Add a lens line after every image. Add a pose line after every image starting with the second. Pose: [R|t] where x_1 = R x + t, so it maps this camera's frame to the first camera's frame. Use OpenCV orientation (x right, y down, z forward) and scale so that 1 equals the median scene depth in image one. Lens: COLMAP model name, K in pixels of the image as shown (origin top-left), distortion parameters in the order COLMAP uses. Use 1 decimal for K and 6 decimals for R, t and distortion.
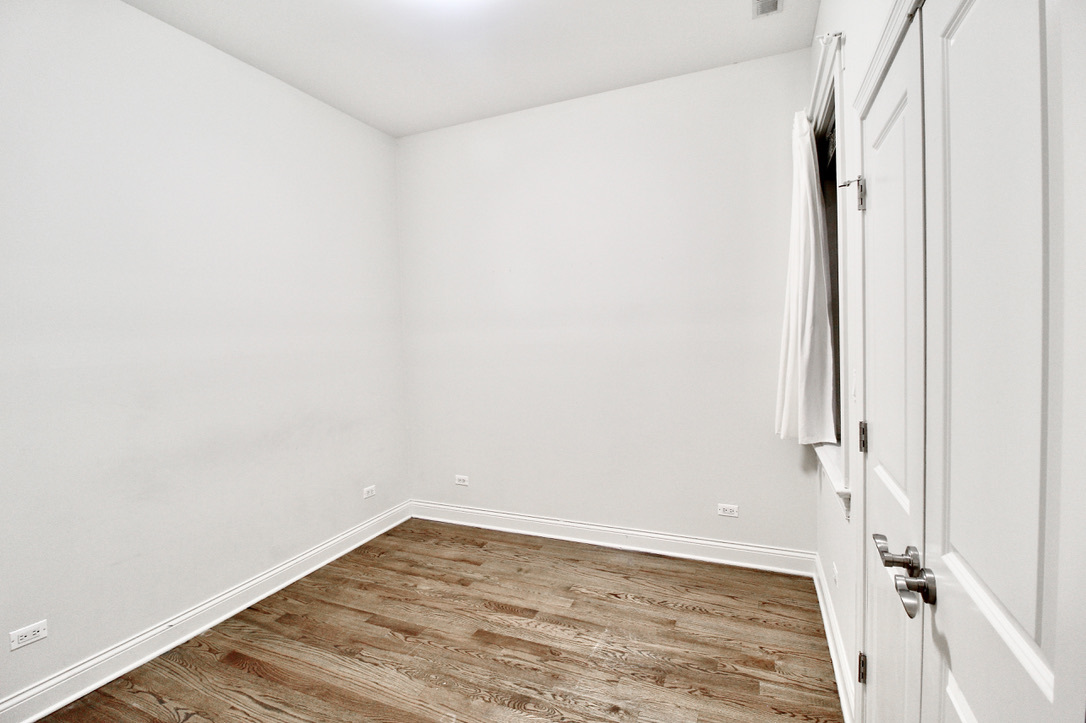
lens RADIAL K [[505.7, 0, 539.9], [0, 505.7, 352.1], [0, 0, 1]] dist [0.000192, -0.012977]
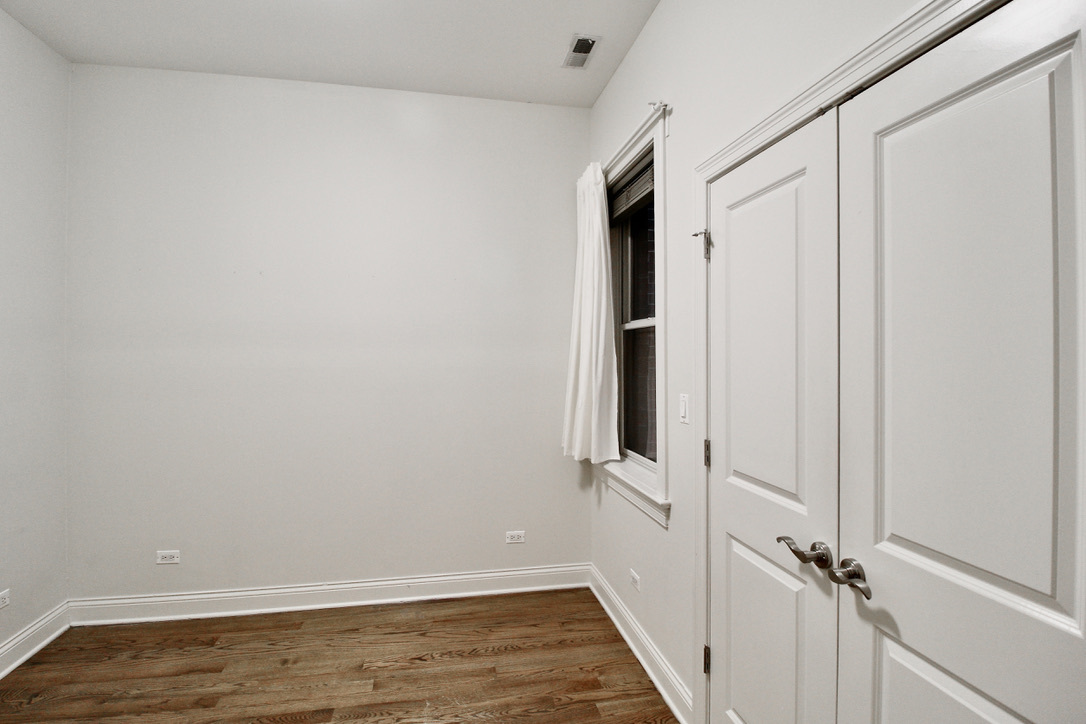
lens RADIAL K [[517.6, 0, 539.6], [0, 517.6, 350.7], [0, 0, 1]] dist [-0.000776, -0.012418]
pose [[0.823536, 0.032195, 0.566350, -0.193287], [-0.003105, 0.998629, -0.052253, -0.000995], [-0.567256, 0.041274, 0.822507, 0.127936]]
